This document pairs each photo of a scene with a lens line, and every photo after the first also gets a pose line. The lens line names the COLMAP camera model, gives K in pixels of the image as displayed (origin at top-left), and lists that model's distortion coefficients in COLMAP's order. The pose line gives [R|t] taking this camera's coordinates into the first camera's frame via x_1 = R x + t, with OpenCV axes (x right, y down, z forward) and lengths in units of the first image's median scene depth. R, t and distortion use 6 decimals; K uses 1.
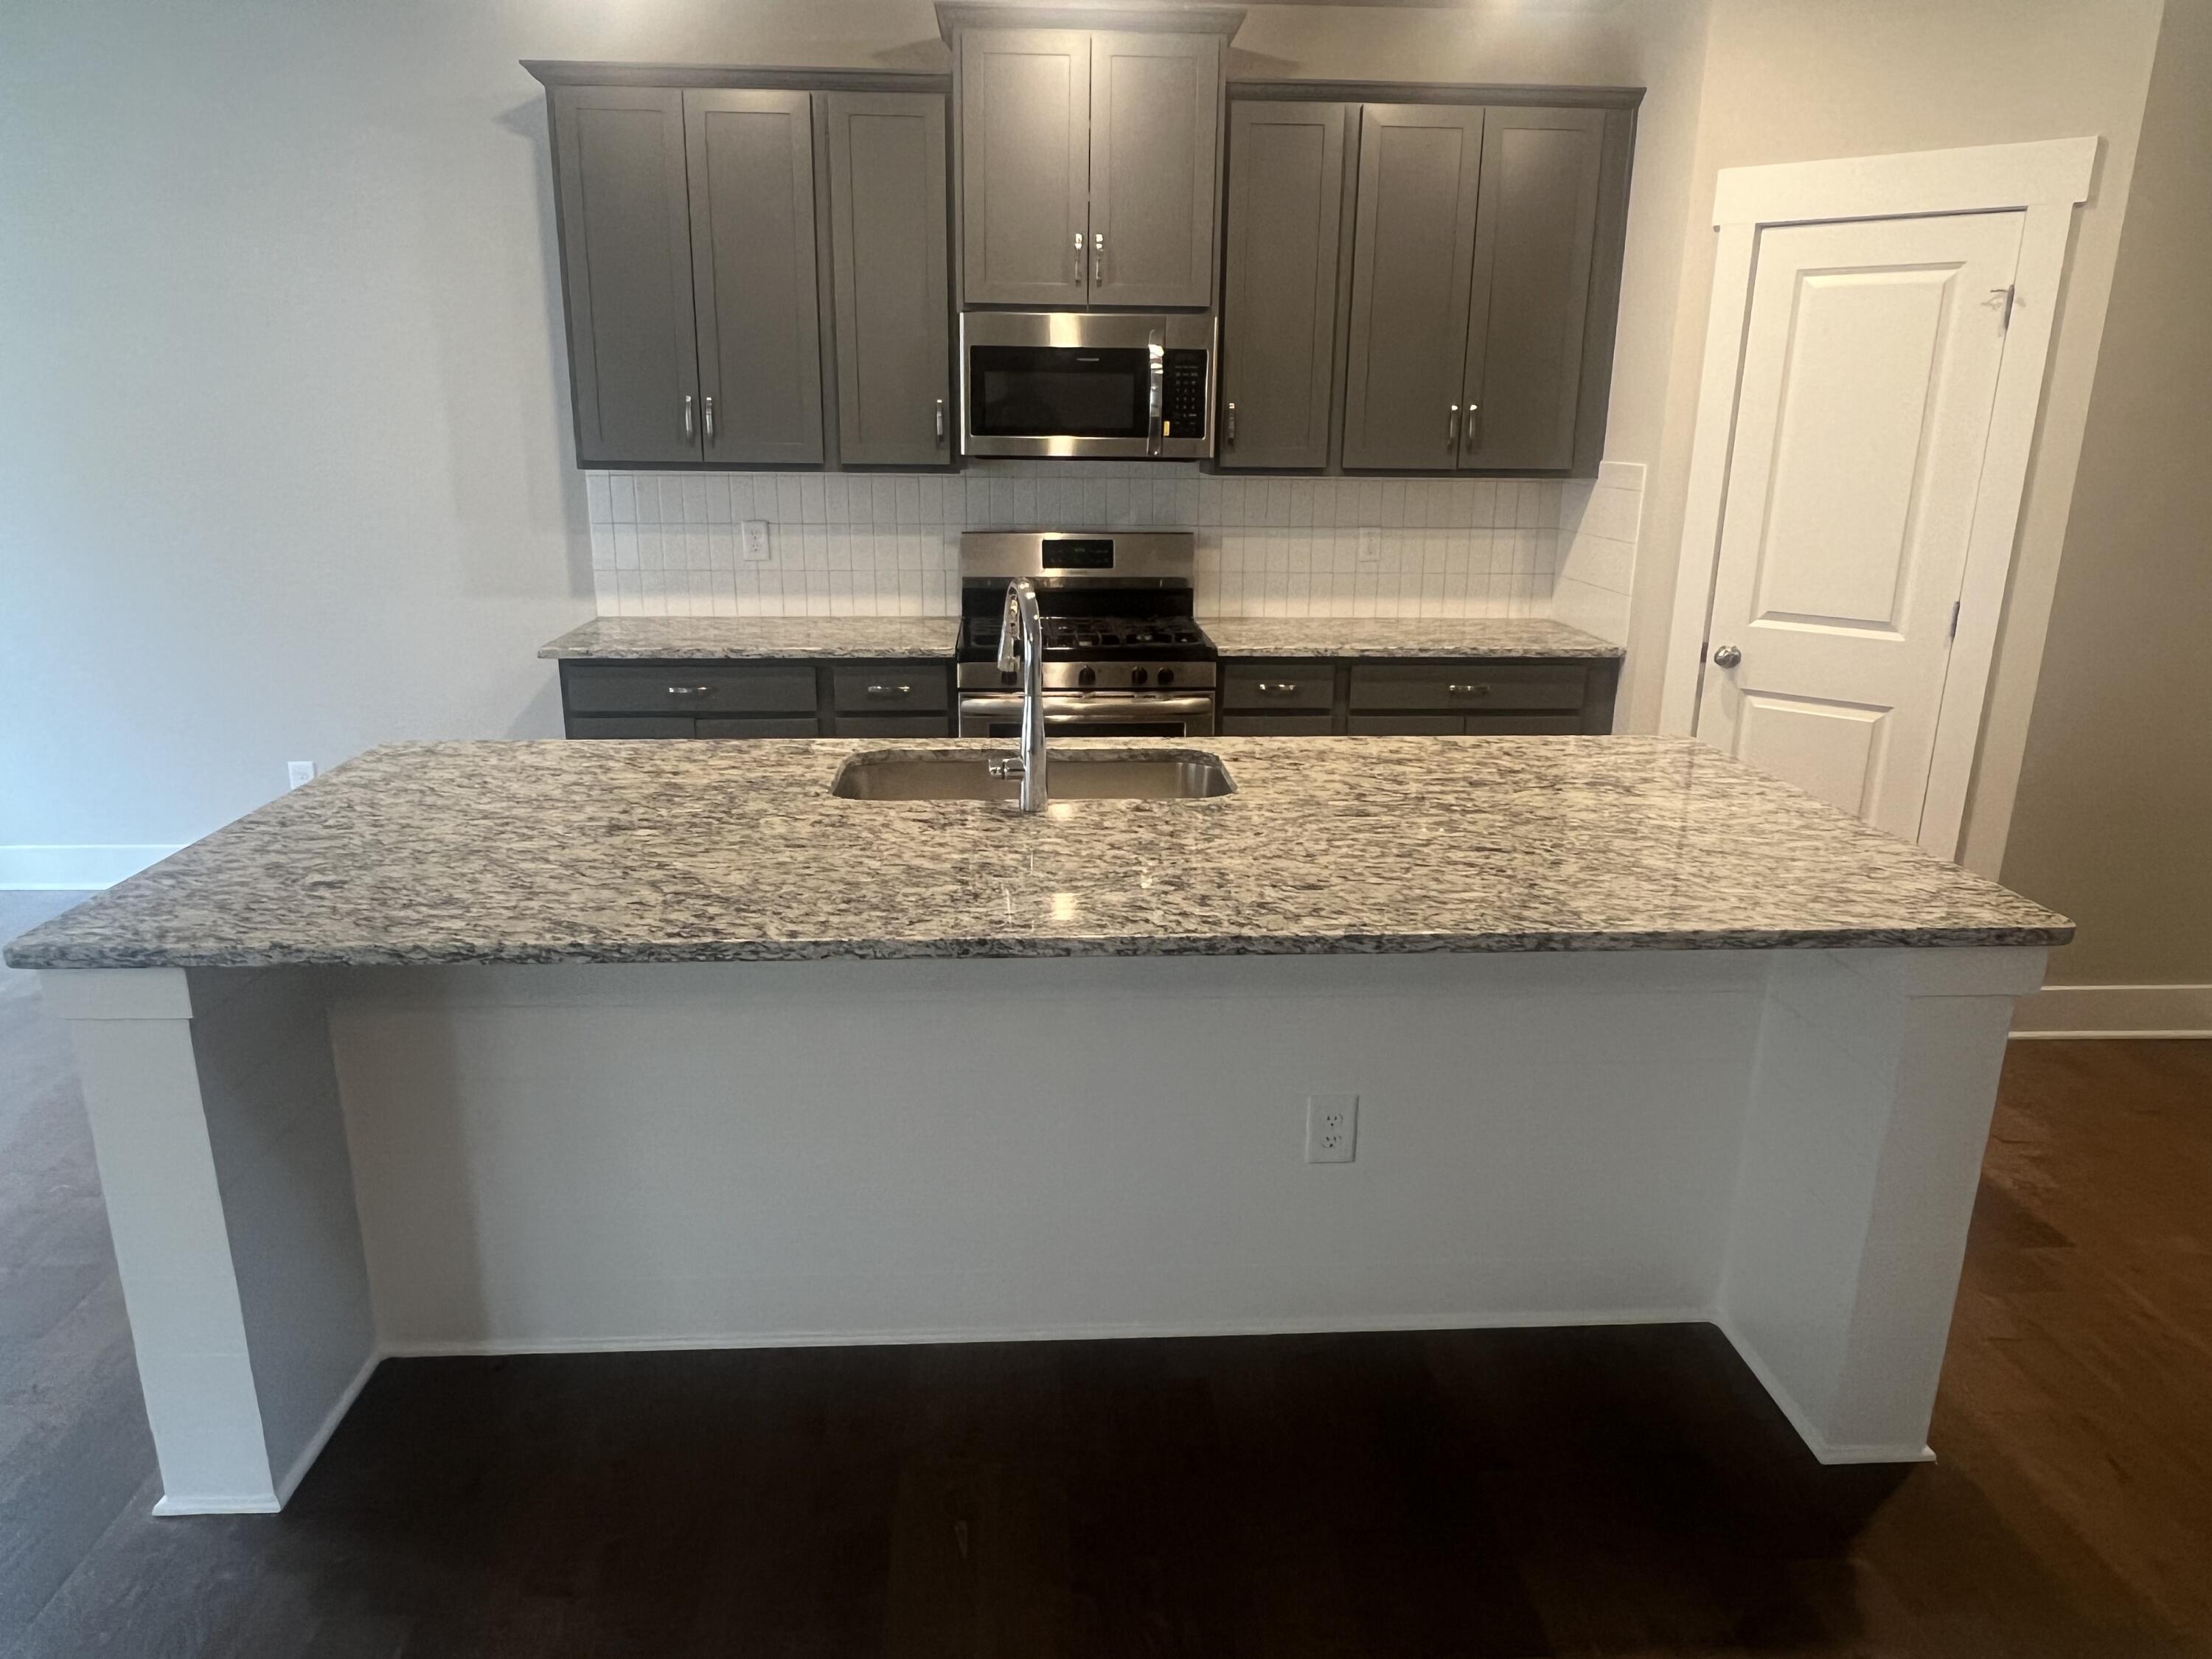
lens RADIAL K [[1449.0, 0, 1103.3], [0, 1449.0, 843.6], [0, 0, 1]] dist [-0.015971, -0.001940]
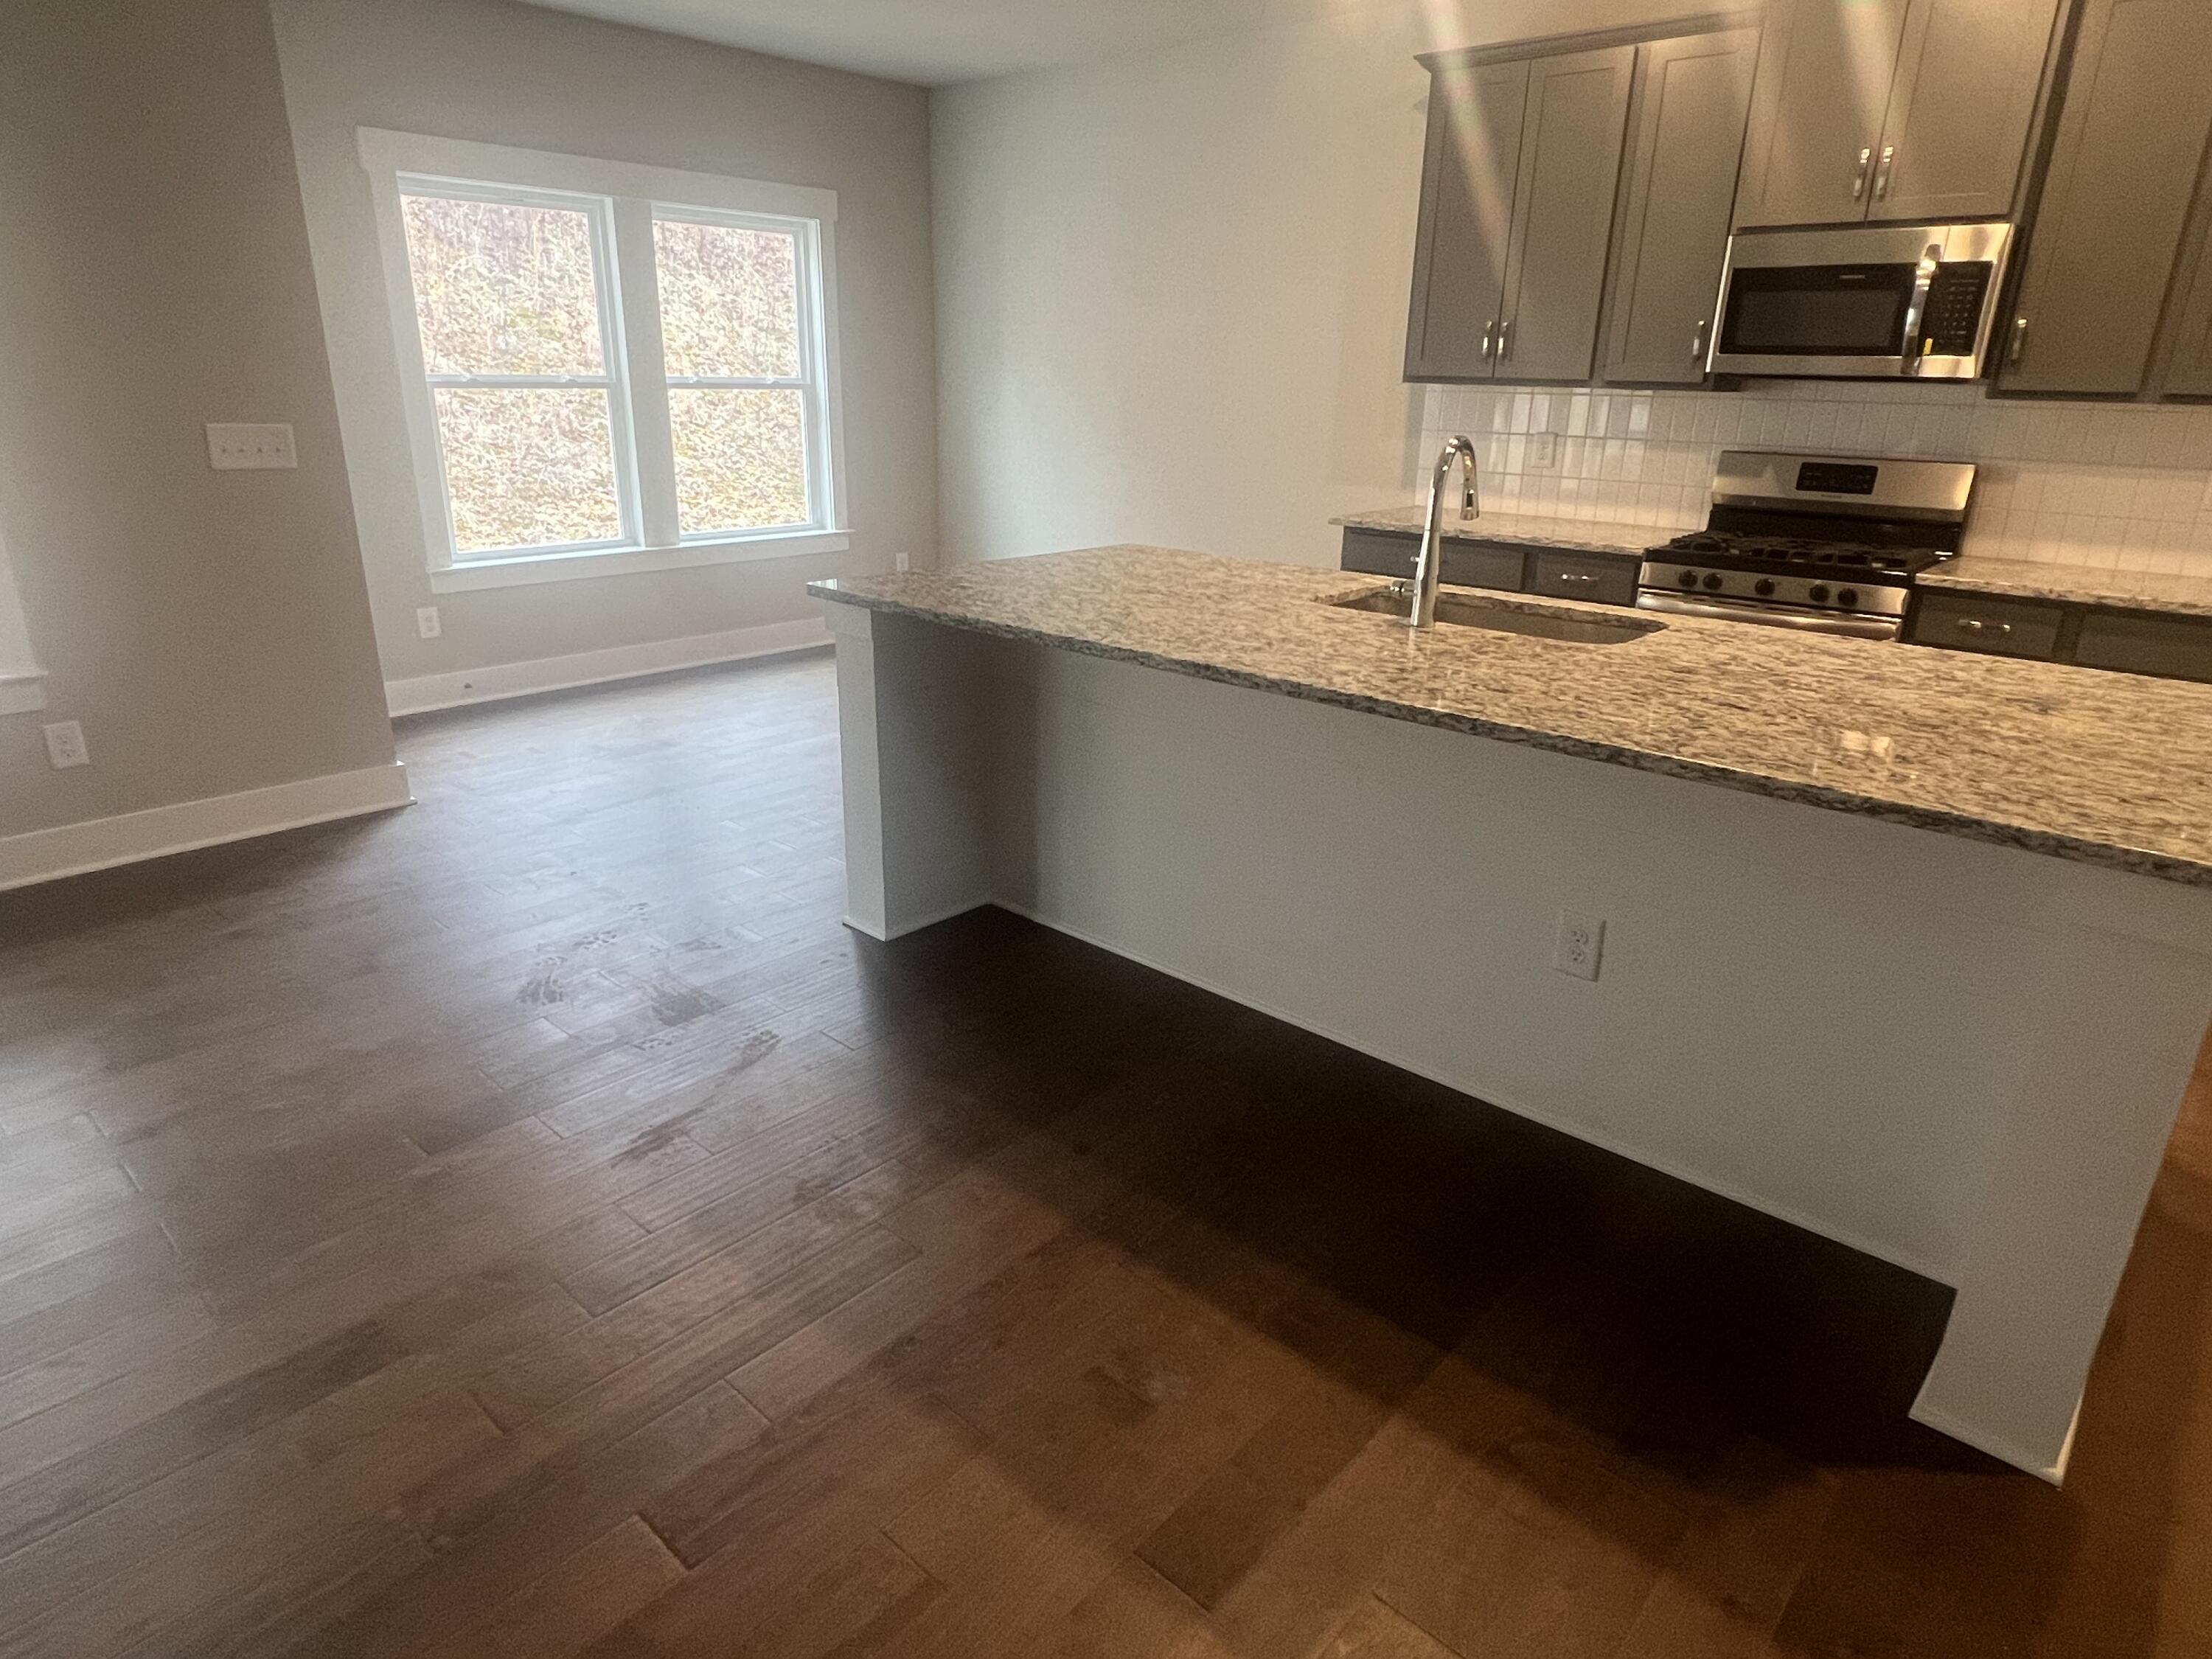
lens RADIAL K [[1267.8, 0, 1125.1], [0, 1267.8, 833.4], [0, 0, 1]] dist [-0.007911, 0.002317]
pose [[0.708565, 0.243256, -0.662392, 0.598555], [-0.210963, 0.968796, 0.130111, 0.068401], [0.673373, 0.047548, 0.737773, 0.039236]]
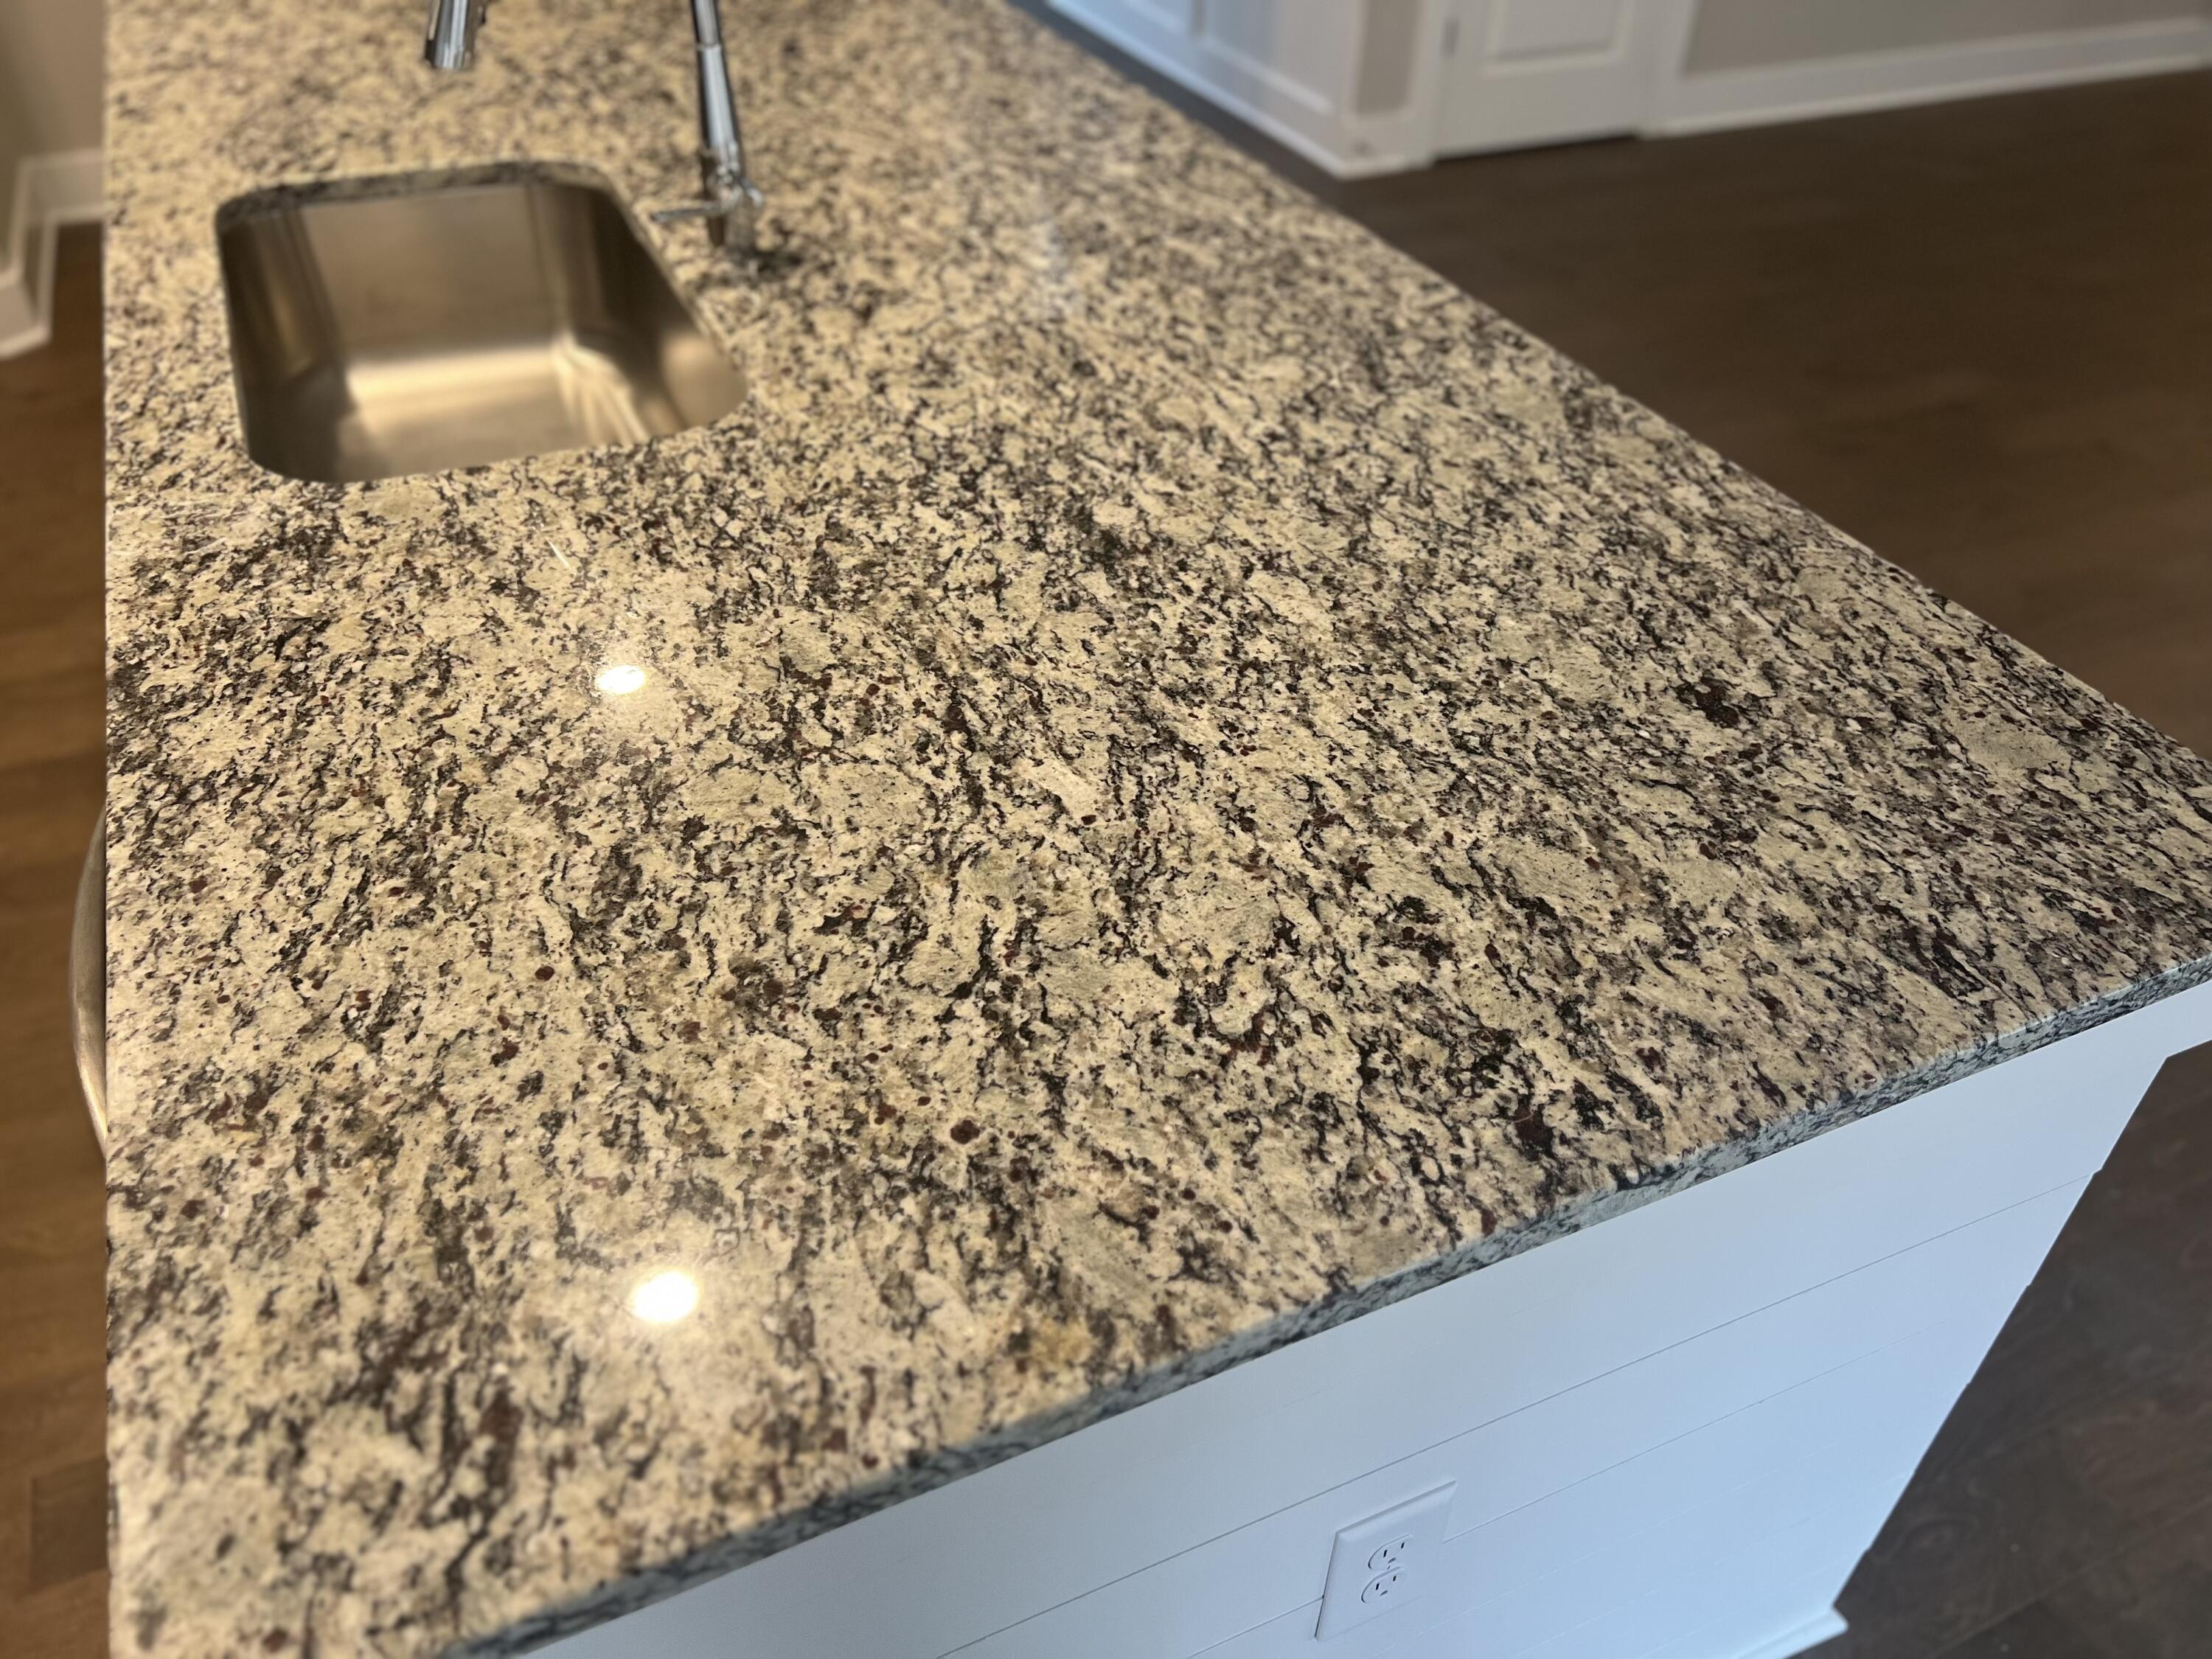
lens RADIAL K [[1690.1, 0, 1107.1], [0, 1690.1, 832.6], [0, 0, 1]] dist [0.013948, -0.014524]
pose [[-0.355127, -0.603083, 0.714266, -0.833049], [0.242114, 0.678661, 0.693398, -0.346929], [-0.902921, 0.419178, -0.094996, 1.176355]]
